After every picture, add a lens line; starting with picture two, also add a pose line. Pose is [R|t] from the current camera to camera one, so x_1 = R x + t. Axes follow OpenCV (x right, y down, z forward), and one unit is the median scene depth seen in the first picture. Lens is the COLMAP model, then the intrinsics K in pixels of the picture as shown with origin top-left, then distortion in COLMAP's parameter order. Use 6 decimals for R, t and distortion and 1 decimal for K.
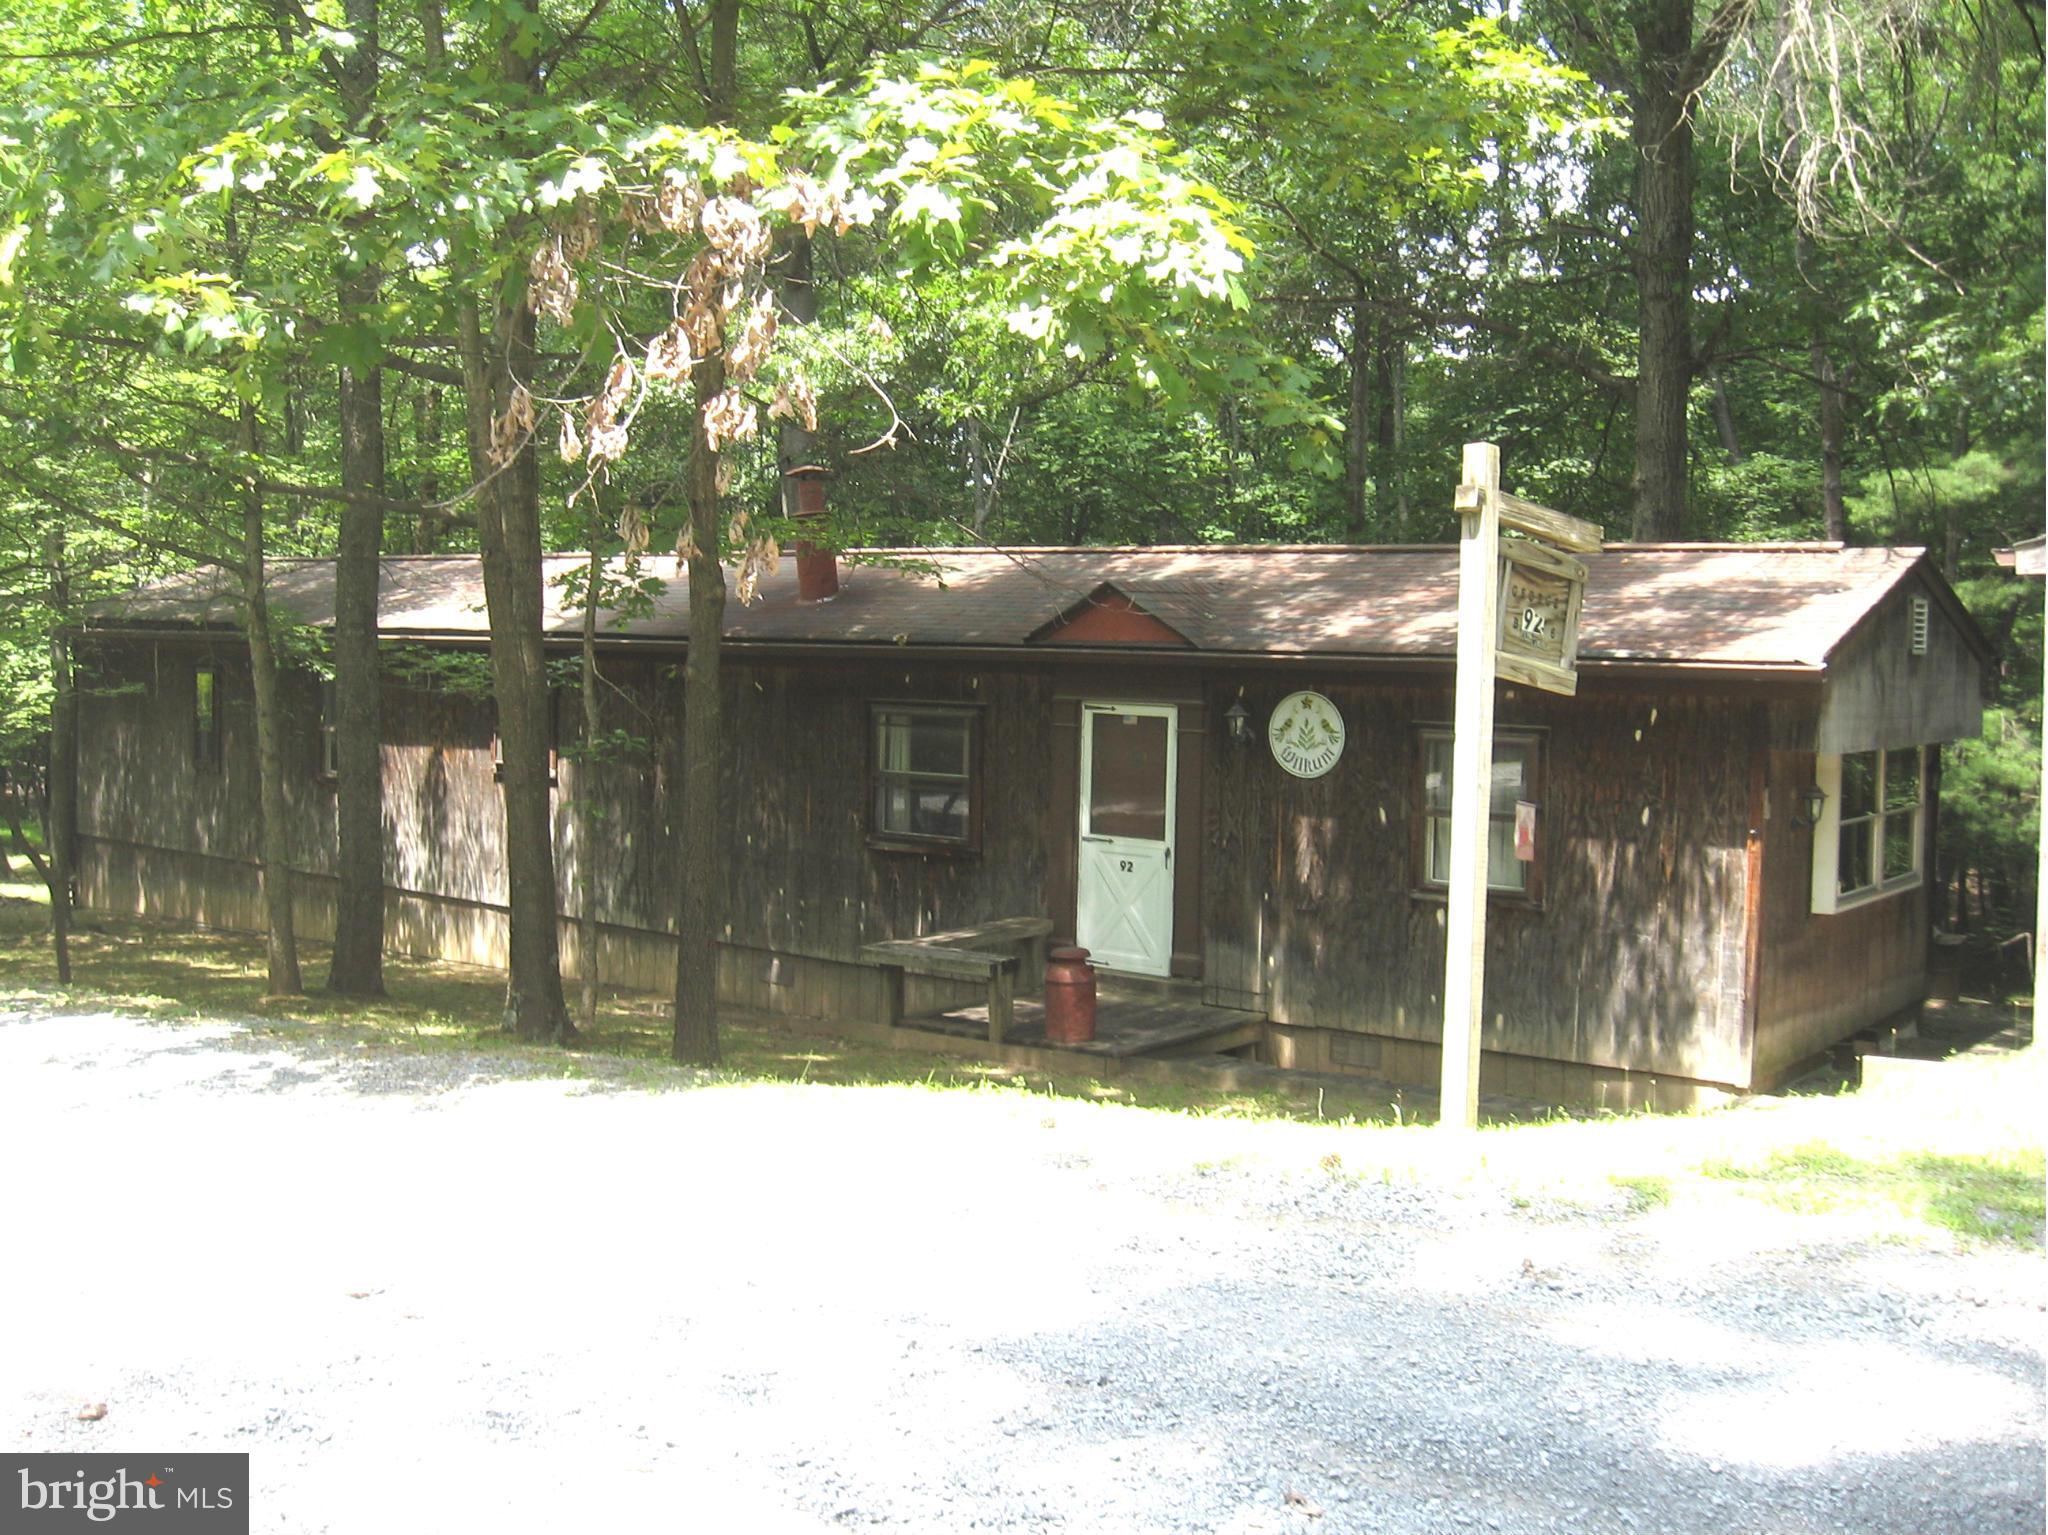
lens RADIAL K [[2141.1, 0, 995.6], [0, 2141.1, 718.0], [0, 0, 1]] dist [-0.119100, 0.000000]
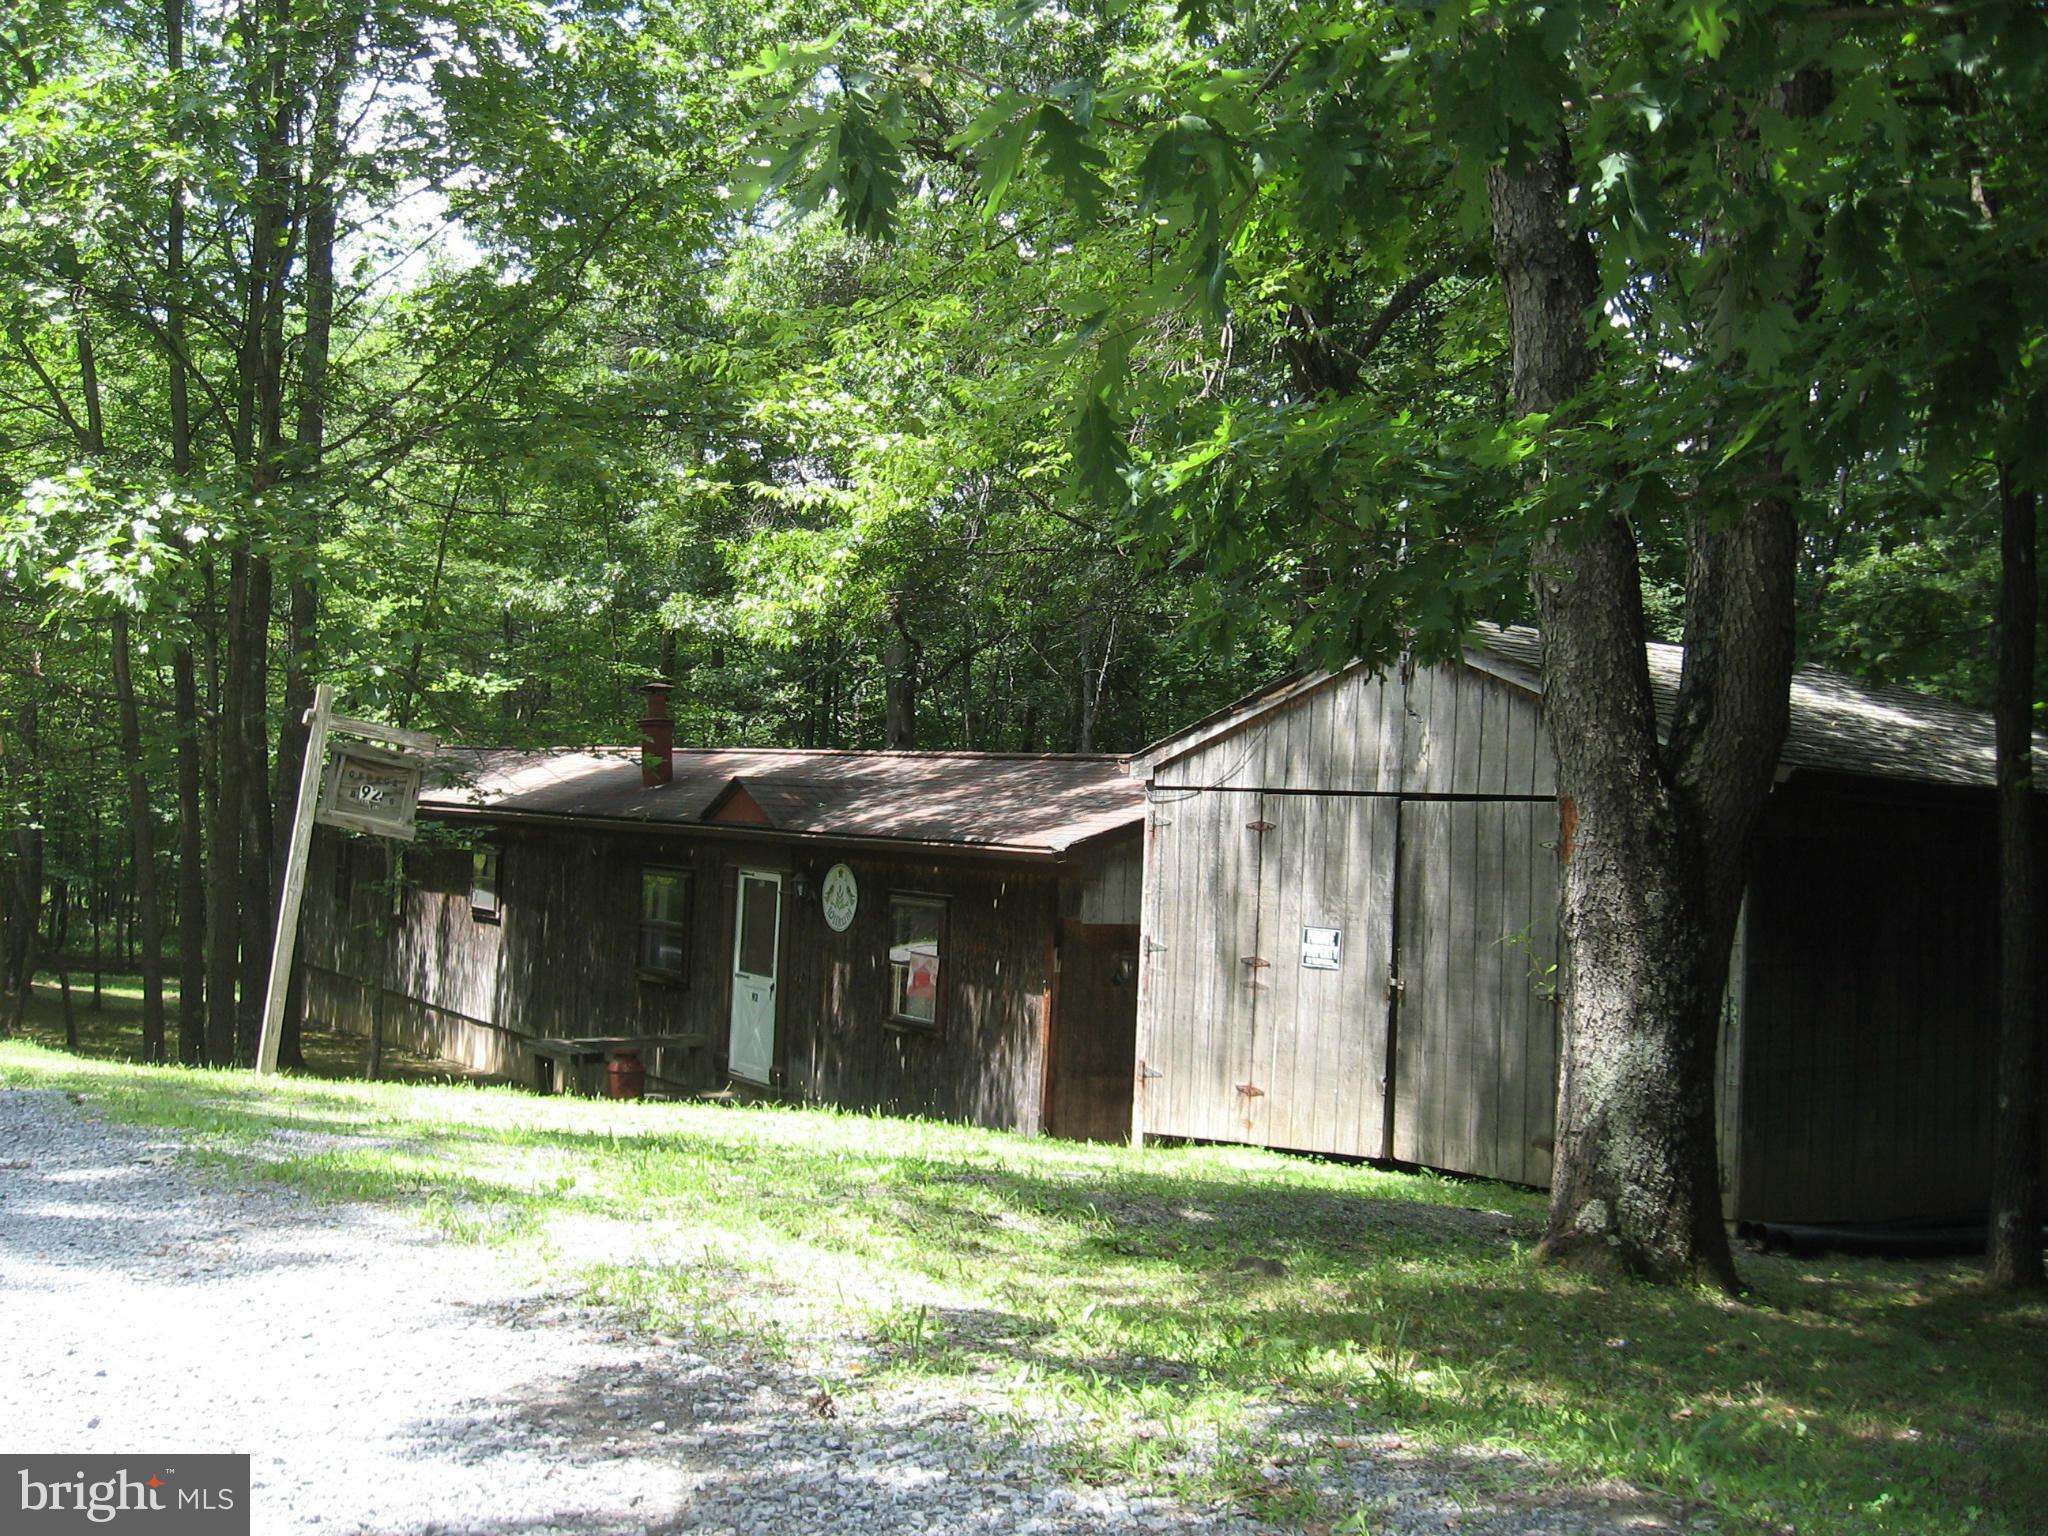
lens RADIAL K [[2141.1, 0, 986.9], [0, 2141.1, 713.2], [0, 0, 1]] dist [-0.119100, 0.000000]
pose [[0.957502, 0.016463, -0.287956, 0.667745], [-0.044304, 0.994917, -0.090434, 0.010888], [0.285003, 0.099348, 0.953364, -0.238795]]
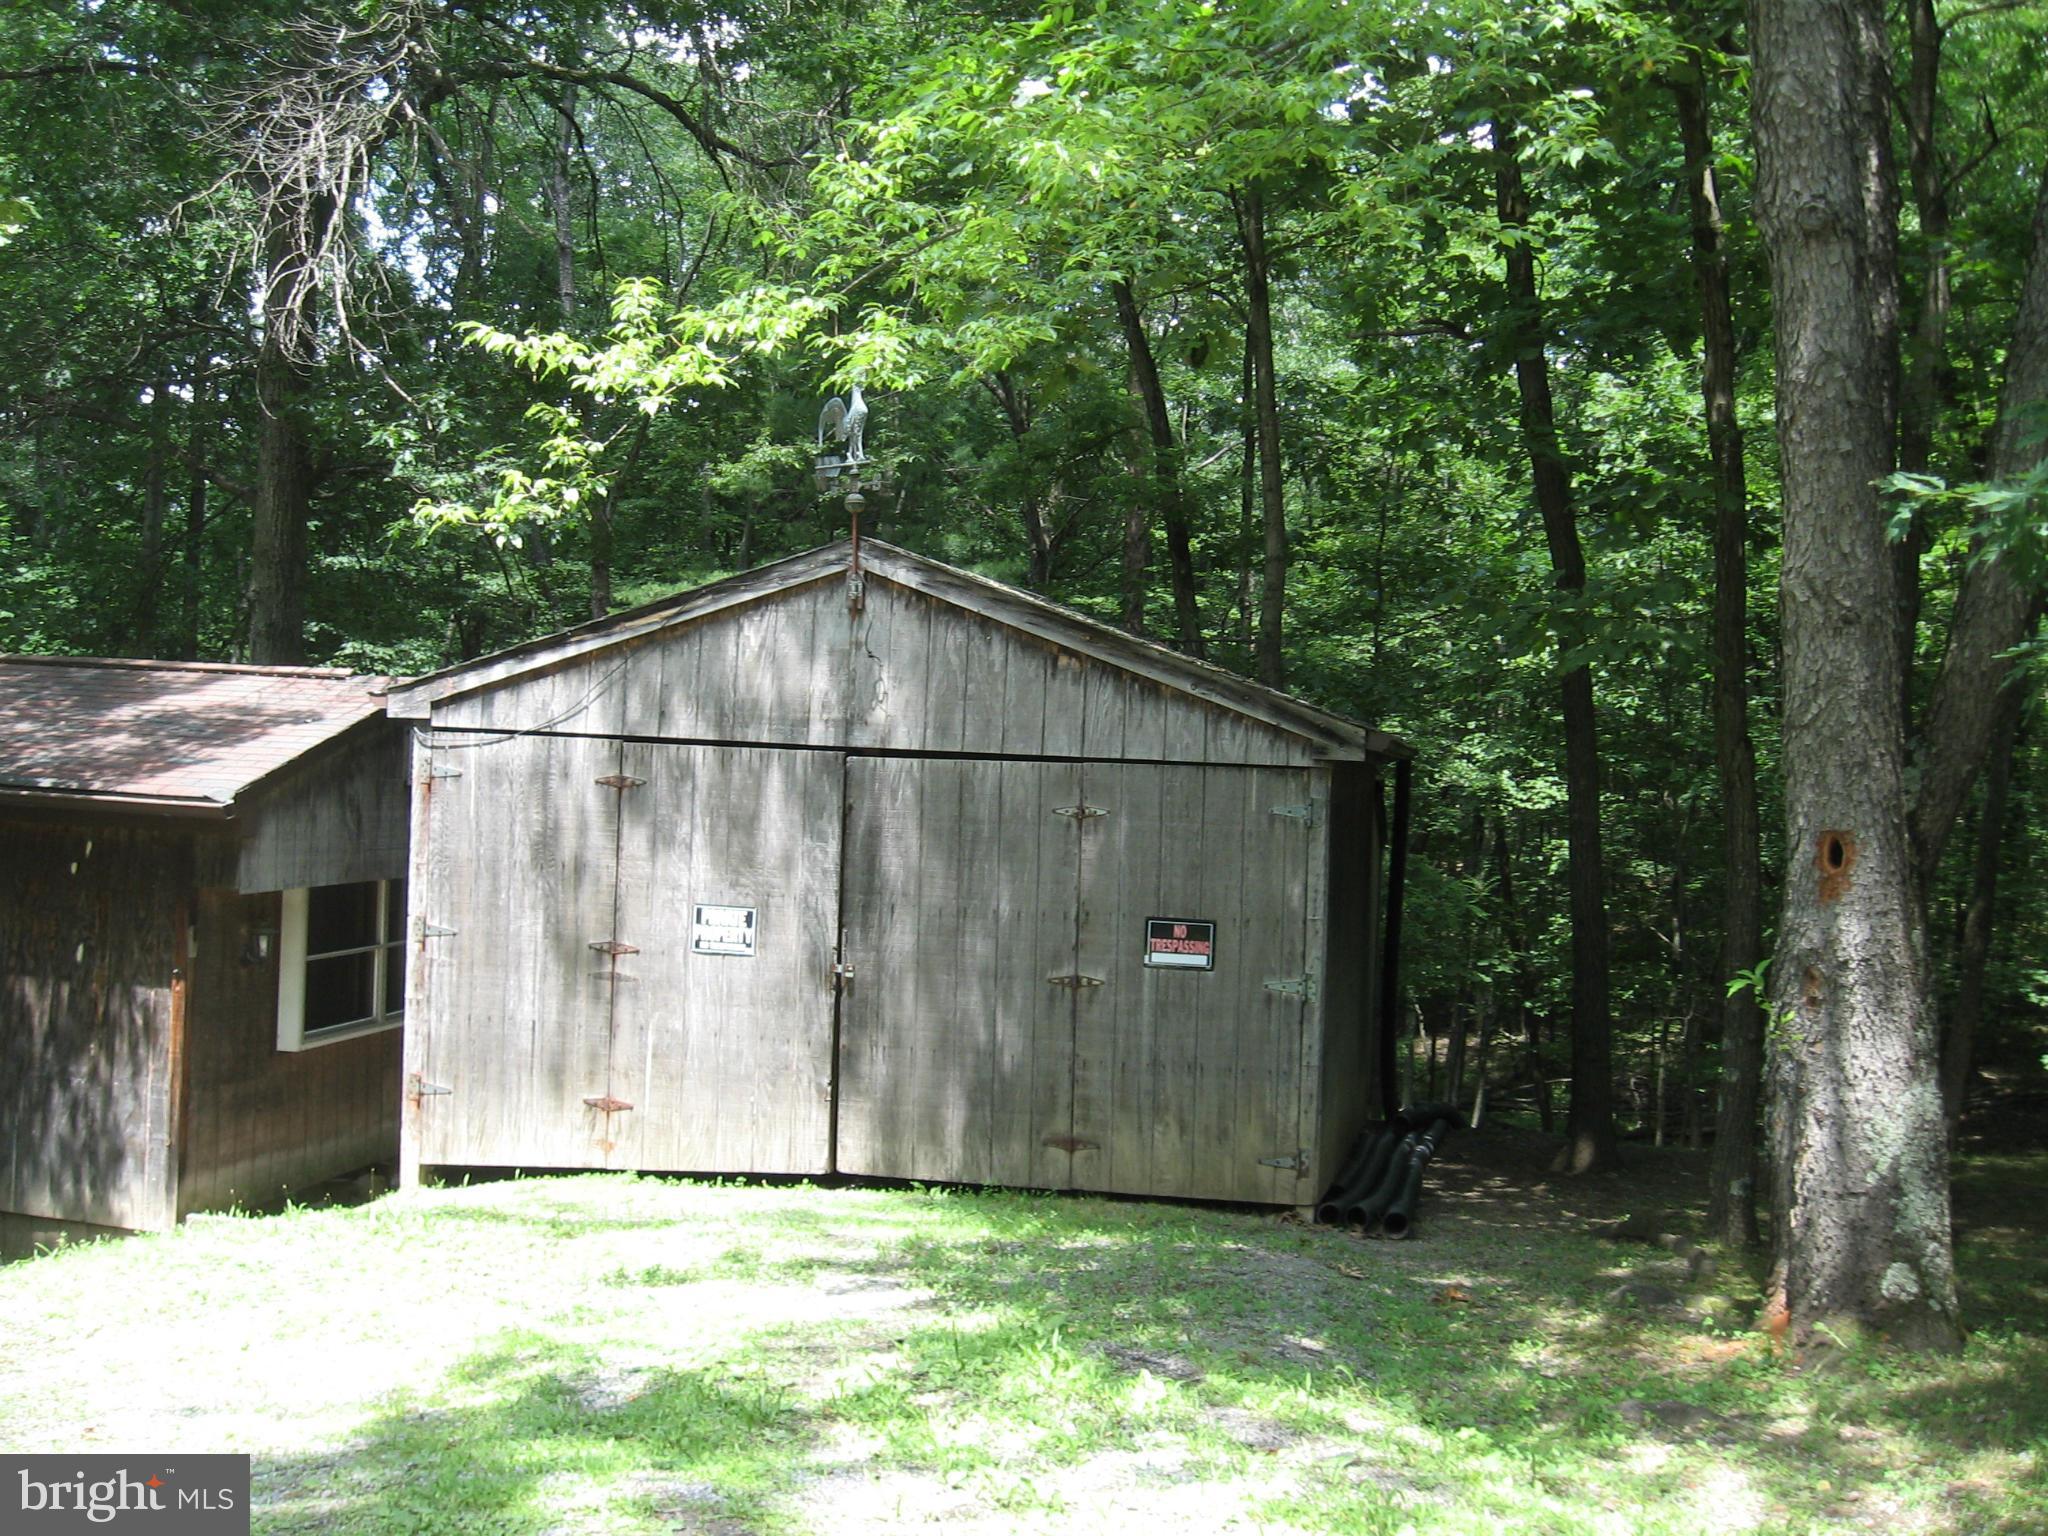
lens RADIAL K [[2141.1, 0, 1016.0], [0, 2141.1, 704.7], [0, 0, 1]] dist [-0.119100, 0.000000]
pose [[0.896237, 0.031817, 0.442434, 0.265999], [-0.012756, 0.998860, -0.045992, -0.027541], [-0.443393, 0.035576, 0.895621, -0.032805]]
